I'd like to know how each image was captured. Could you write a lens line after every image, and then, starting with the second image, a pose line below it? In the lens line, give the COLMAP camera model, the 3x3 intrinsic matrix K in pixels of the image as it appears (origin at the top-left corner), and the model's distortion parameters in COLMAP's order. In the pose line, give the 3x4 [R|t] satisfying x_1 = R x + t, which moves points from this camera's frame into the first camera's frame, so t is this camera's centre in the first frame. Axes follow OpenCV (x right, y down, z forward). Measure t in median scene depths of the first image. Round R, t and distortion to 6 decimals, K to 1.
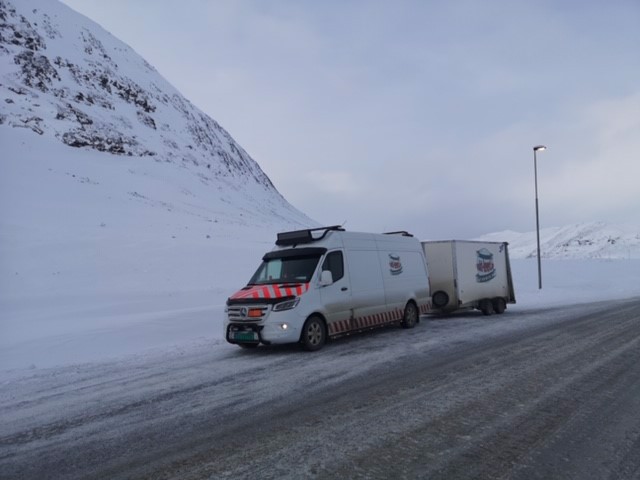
lens RADIAL K [[491.0, 0, 320.0], [0, 491.0, 240.0], [0, 0, 1]] dist [0.076346, -0.001175]
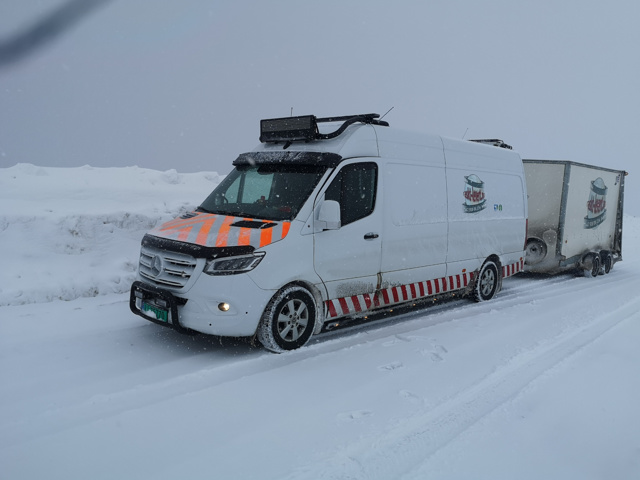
lens RADIAL K [[491.0, 0, 320.0], [0, 491.0, 240.0], [0, 0, 1]] dist [0.076346, -0.001175]
pose [[0.983874, 0.118112, -0.134317, 0.072747], [-0.090412, 0.976366, 0.196301, 0.003739], [0.154328, -0.180992, 0.971301, 0.489799]]
